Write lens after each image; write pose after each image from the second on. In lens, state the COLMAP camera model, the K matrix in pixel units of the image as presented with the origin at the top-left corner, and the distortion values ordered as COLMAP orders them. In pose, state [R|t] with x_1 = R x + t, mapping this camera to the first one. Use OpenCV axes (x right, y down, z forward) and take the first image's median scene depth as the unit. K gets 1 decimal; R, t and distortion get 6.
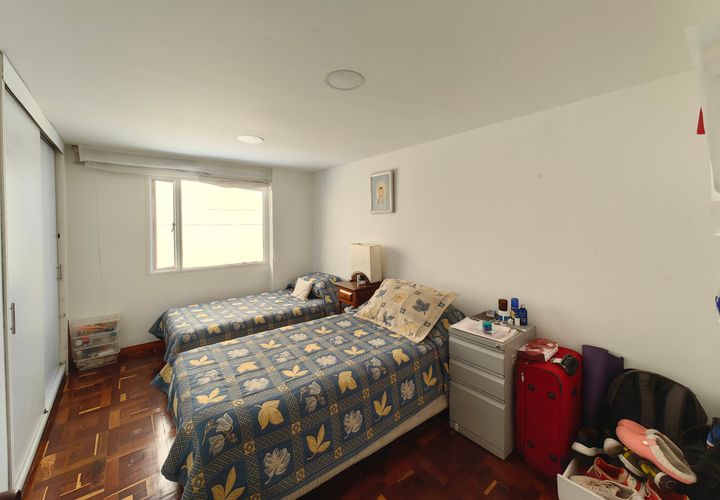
lens RADIAL K [[298.4, 0, 358.5], [0, 298.4, 228.0], [0, 0, 1]] dist [0.000854, -0.000041]
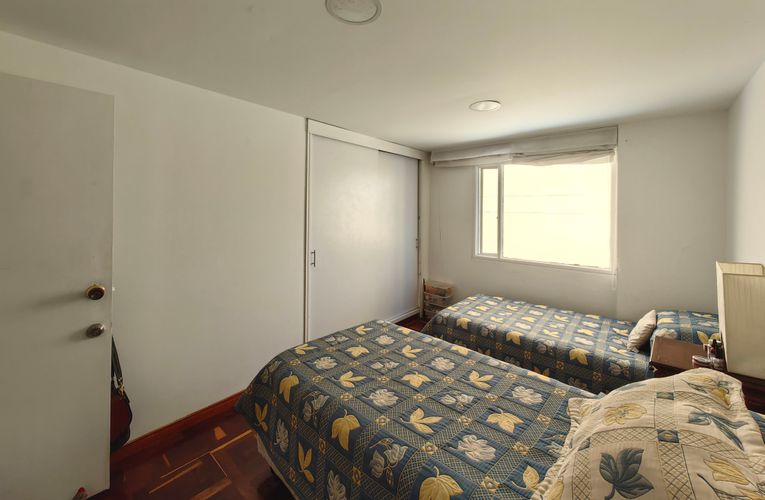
lens RADIAL K [[310.5, 0, 383.2], [0, 310.5, 215.3], [0, 0, 1]] dist [-0.000963, -0.000094]
pose [[0.139148, 0.021128, -0.990046, 0.419324], [-0.029670, 0.999412, 0.017158, -0.005573], [0.989827, 0.026987, 0.139693, 0.592053]]
